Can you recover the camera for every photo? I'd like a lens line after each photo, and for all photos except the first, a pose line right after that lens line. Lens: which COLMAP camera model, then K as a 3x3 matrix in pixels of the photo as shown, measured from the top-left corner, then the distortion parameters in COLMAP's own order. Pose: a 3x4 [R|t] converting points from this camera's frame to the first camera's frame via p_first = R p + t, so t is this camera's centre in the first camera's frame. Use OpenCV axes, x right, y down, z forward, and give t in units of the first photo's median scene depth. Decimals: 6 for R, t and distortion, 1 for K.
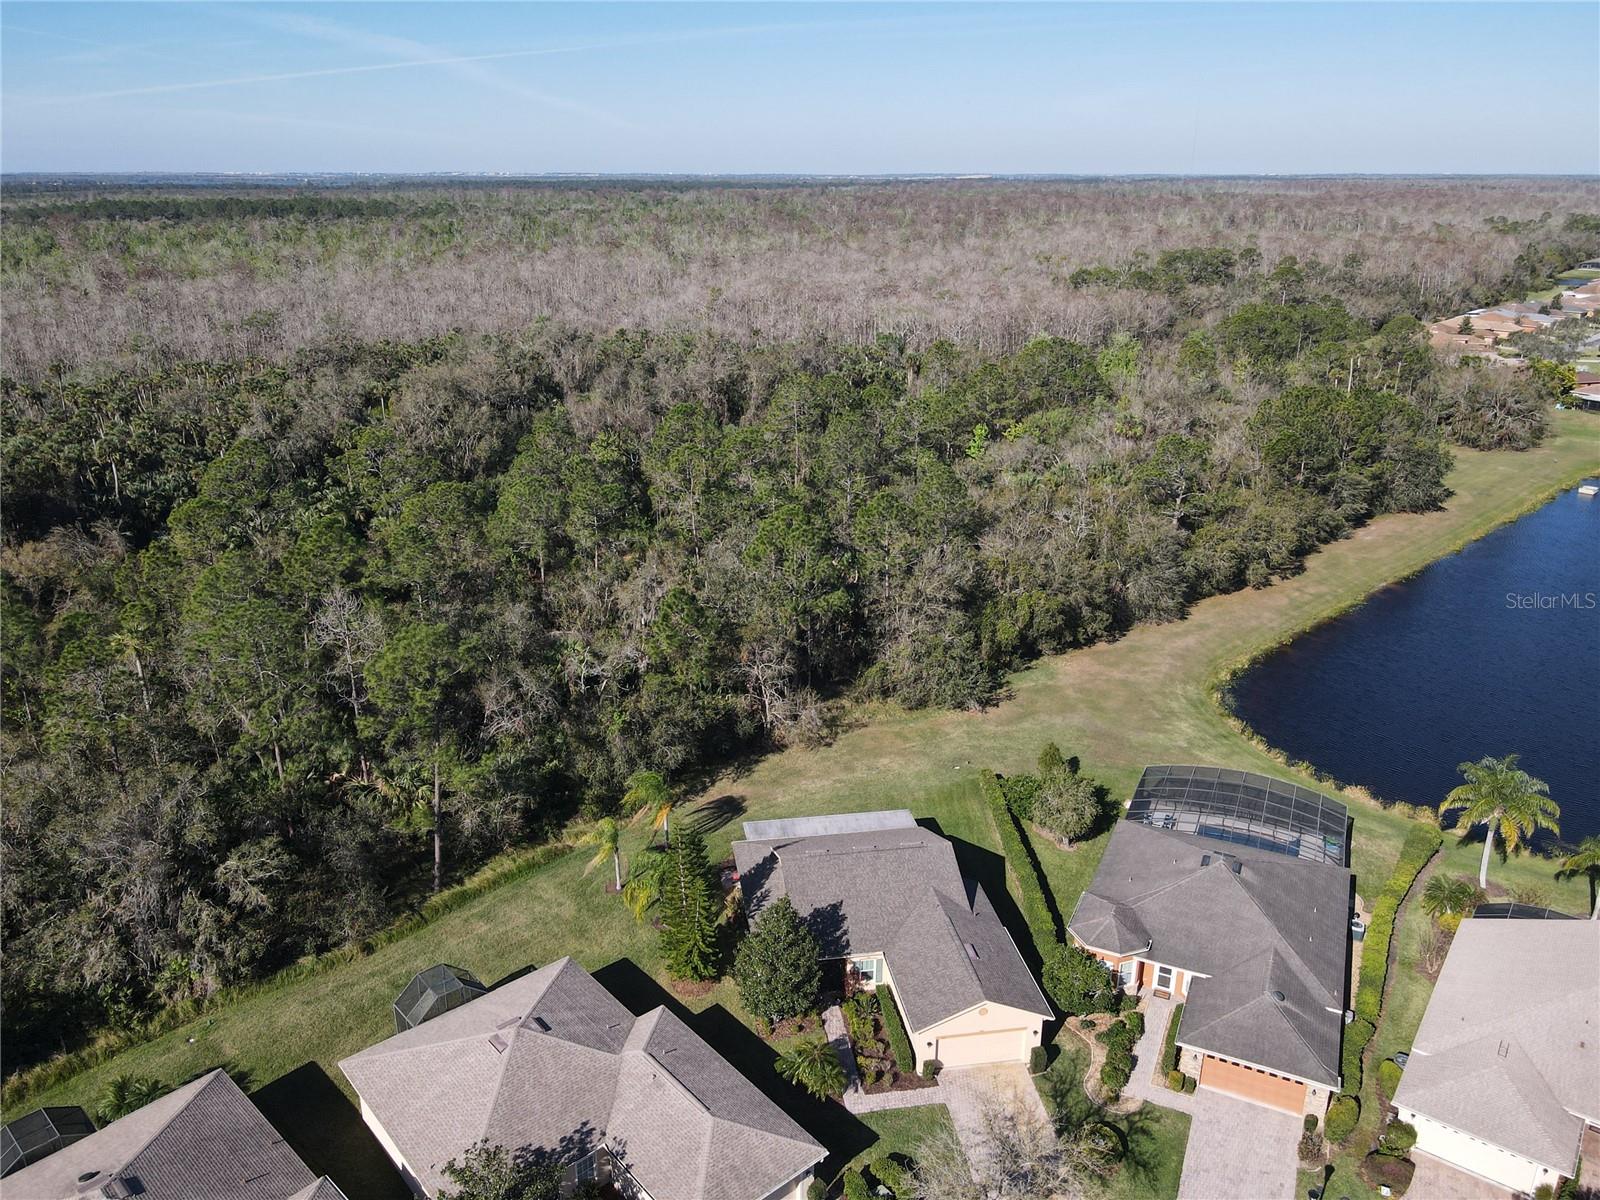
lens RADIAL K [[1185.6, 0, 802.5], [0, 1185.6, 605.6], [0, 0, 1]] dist [0.019984, 0.007623]
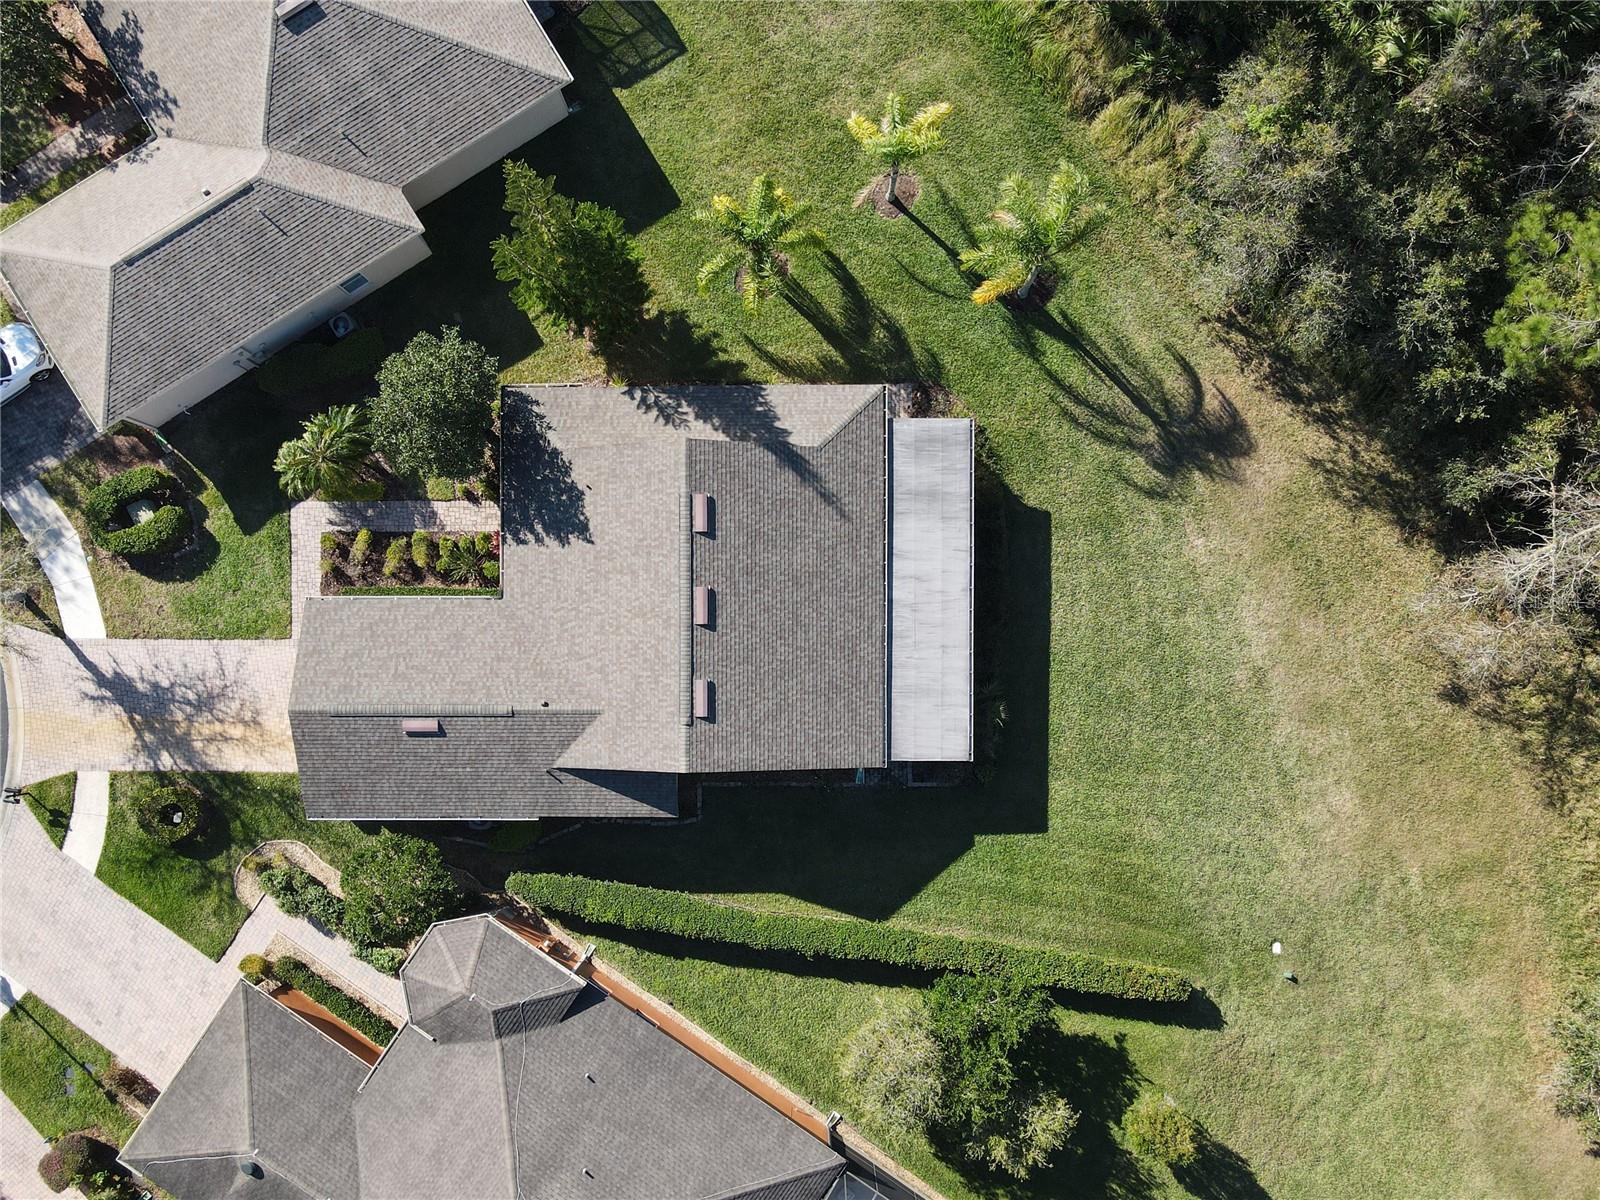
lens RADIAL K [[1247.7, 0, 794.4], [0, 1247.7, 687.5], [0, 0, 1]] dist [0.017662, 0.001334]
pose [[-0.161418, 0.986700, 0.019194, 0.074614], [-0.313363, -0.069688, 0.947073, -0.350082], [0.935814, 0.146860, 0.320444, 0.917617]]
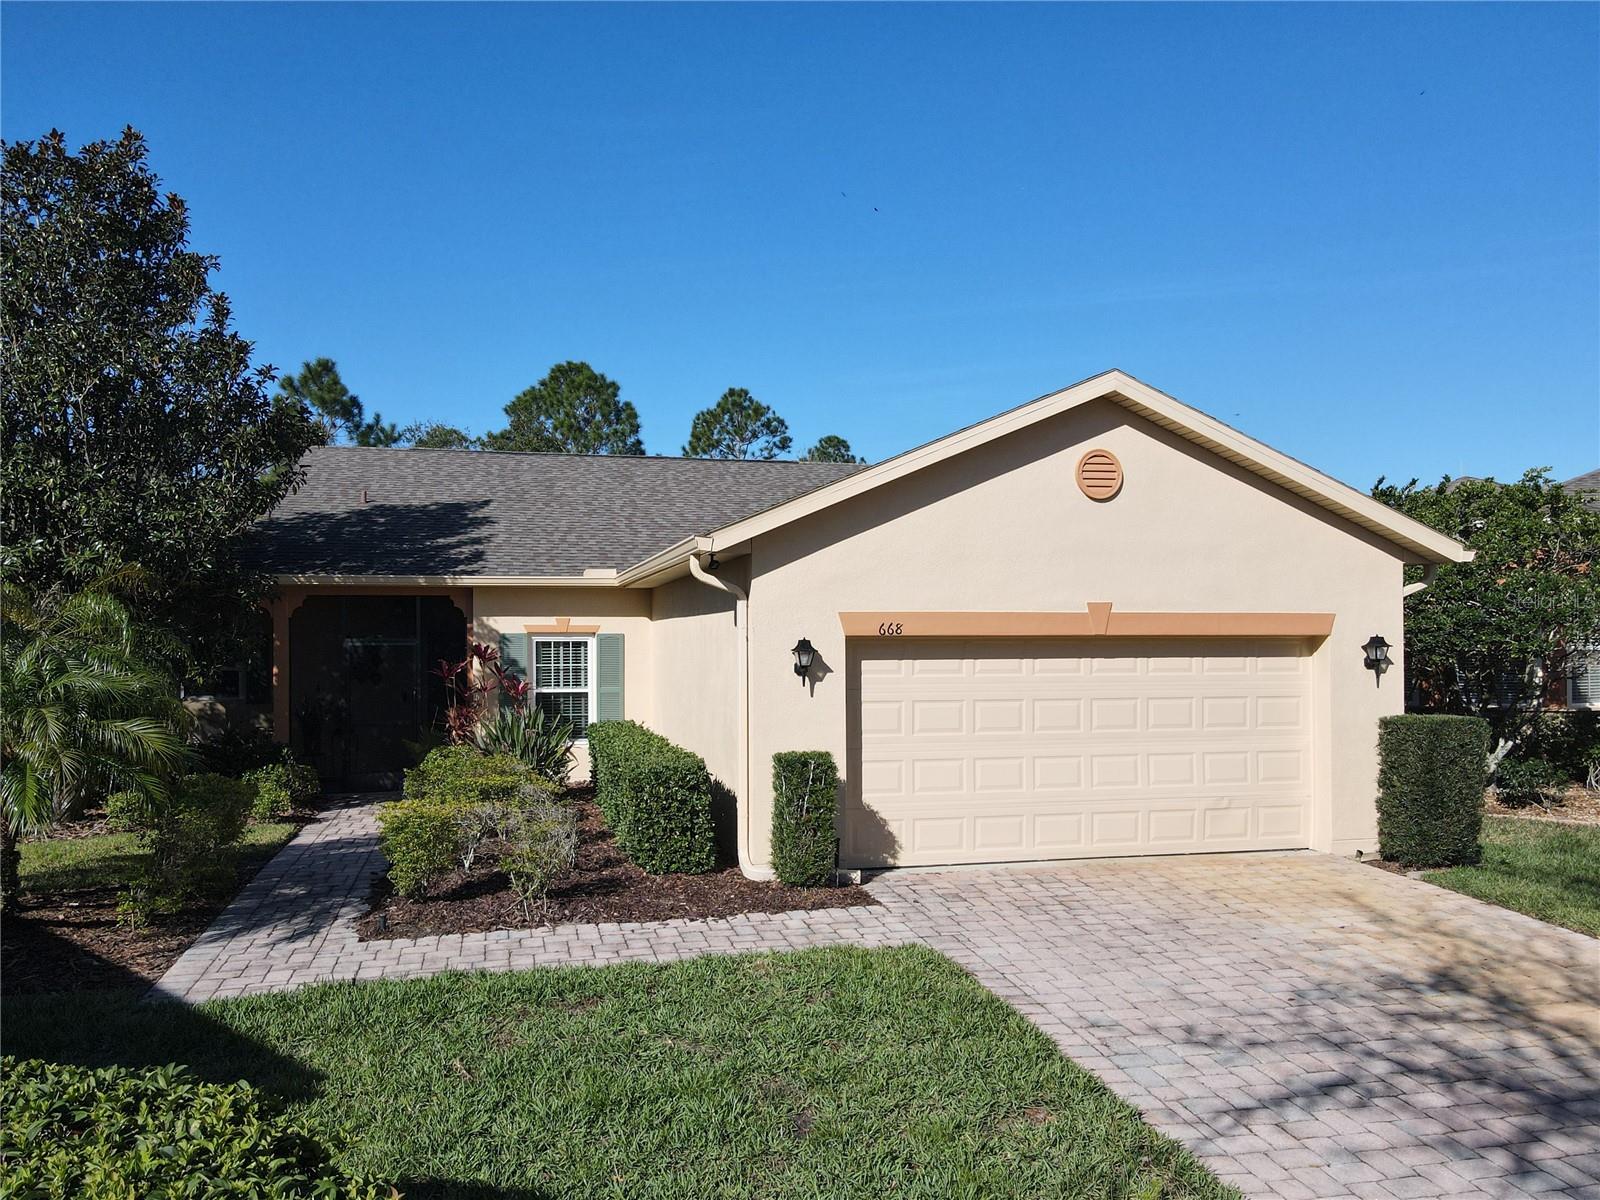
lens RADIAL K [[1185.6, 0, 802.5], [0, 1185.6, 605.6], [0, 0, 1]] dist [0.019984, 0.007623]
pose [[0.995953, -0.003699, 0.089801, 0.081447], [0.036483, 0.929775, -0.366316, 0.377940], [-0.082139, 0.368109, 0.926147, 0.753323]]
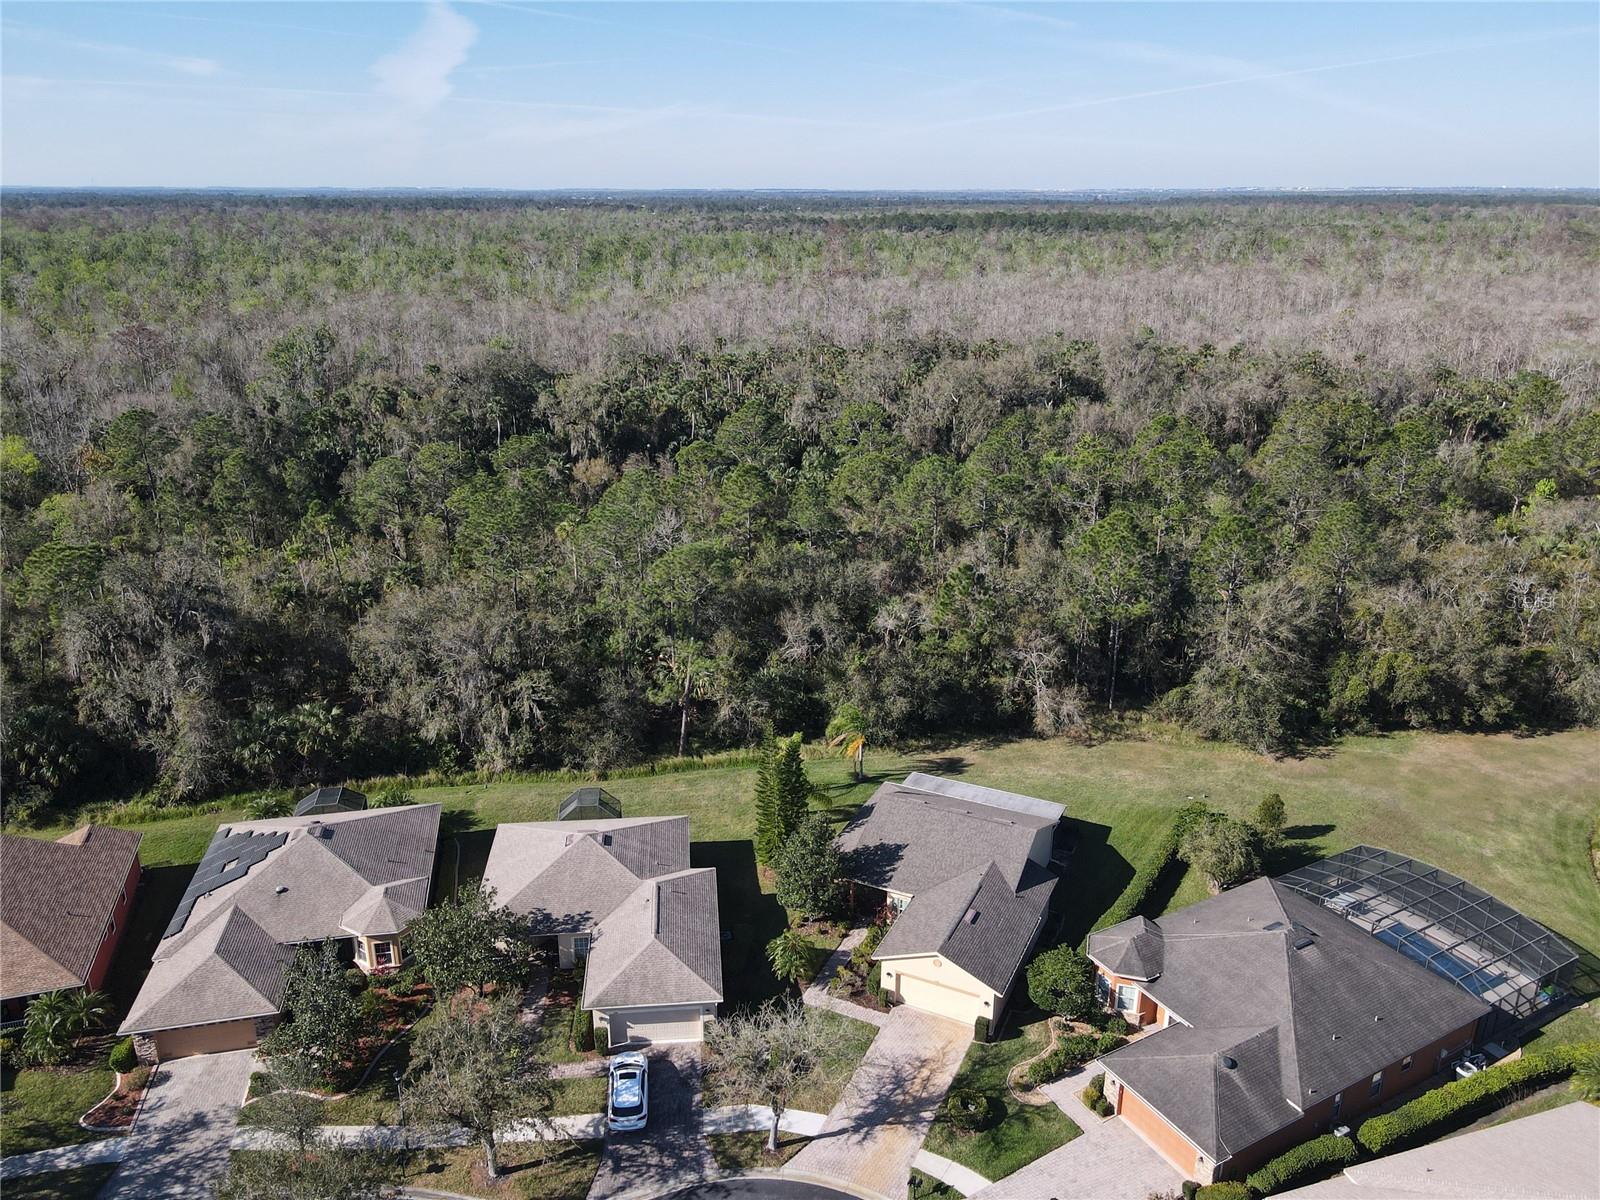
lens RADIAL K [[1185.6, 0, 802.5], [0, 1185.6, 605.6], [0, 0, 1]] dist [0.019984, 0.007623]
pose [[0.820104, 0.192981, -0.538690, 0.503574], [-0.199068, 0.978829, 0.047594, 0.000978], [0.536470, 0.068204, 0.841159, 0.014906]]
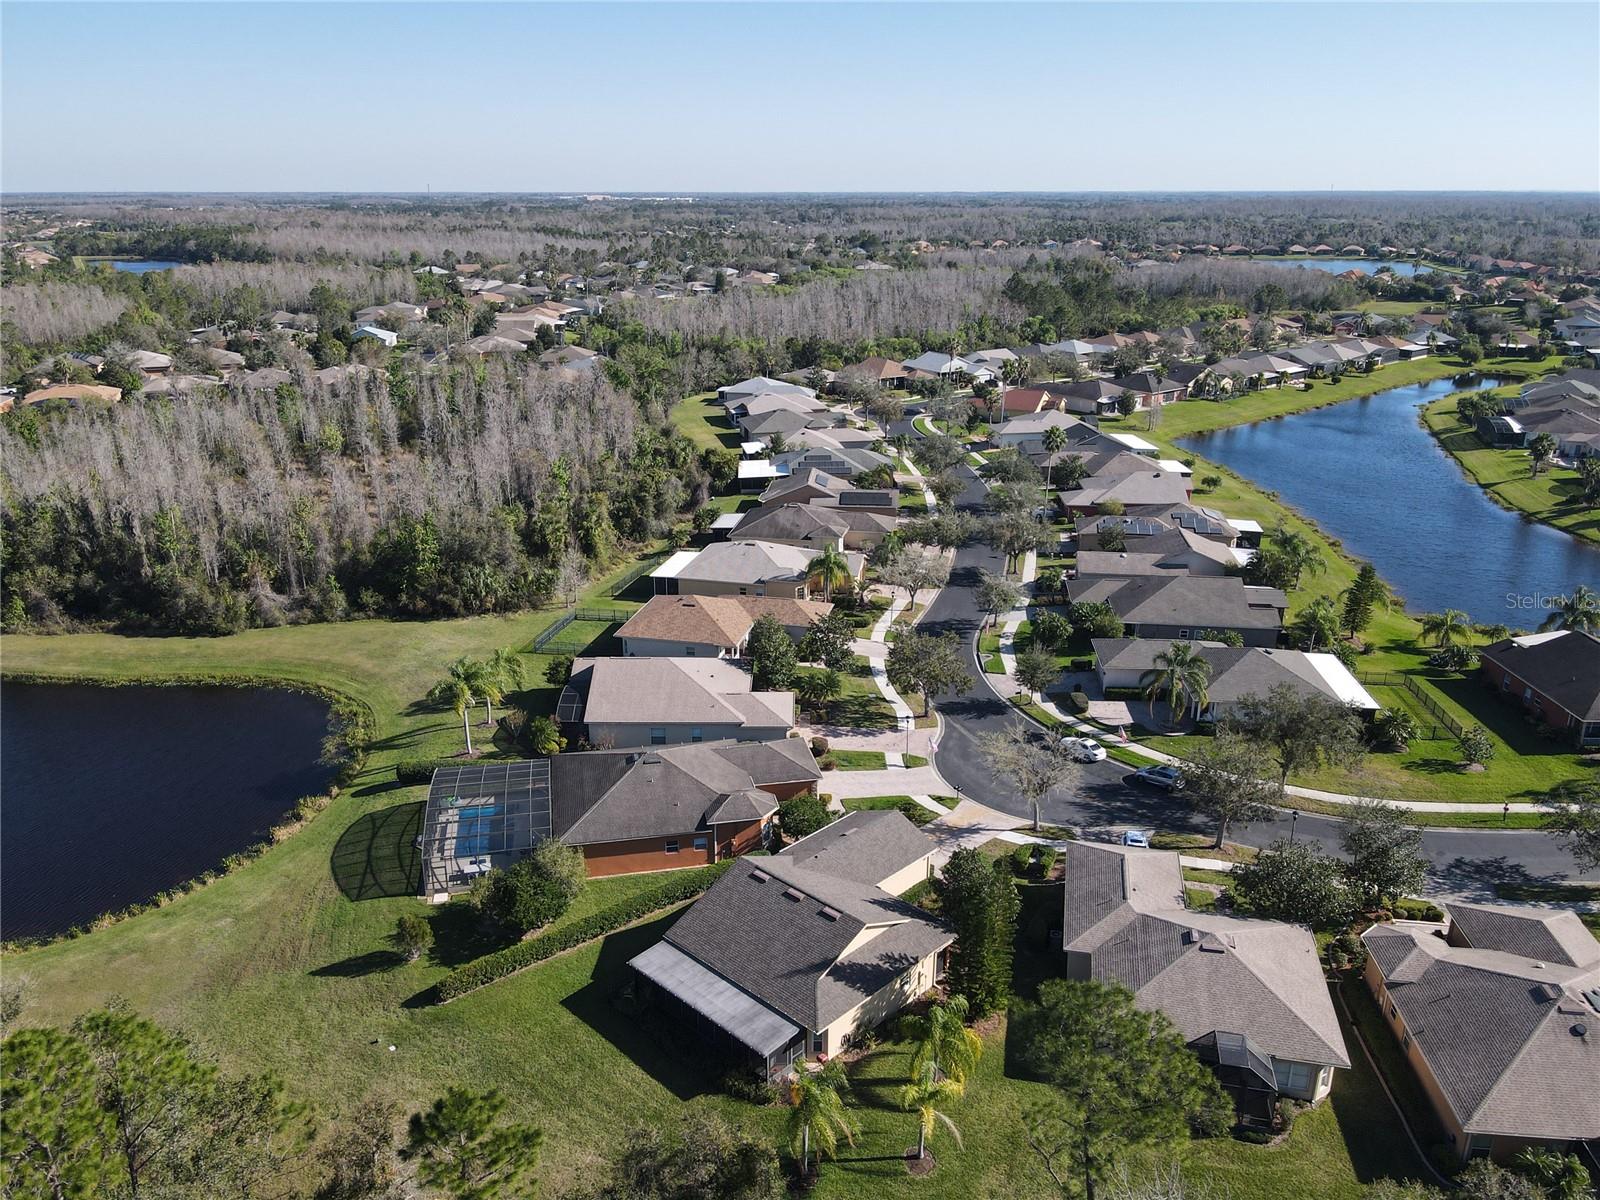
lens RADIAL K [[1199.6, 0, 790.3], [0, 1199.6, 601.8], [0, 0, 1]] dist [-0.005188, 0.044773]
pose [[-0.590199, -0.257314, 0.765150, -0.683067], [0.278948, 0.824445, 0.492421, -0.515337], [-0.757531, 0.504064, -0.414809, 1.368407]]
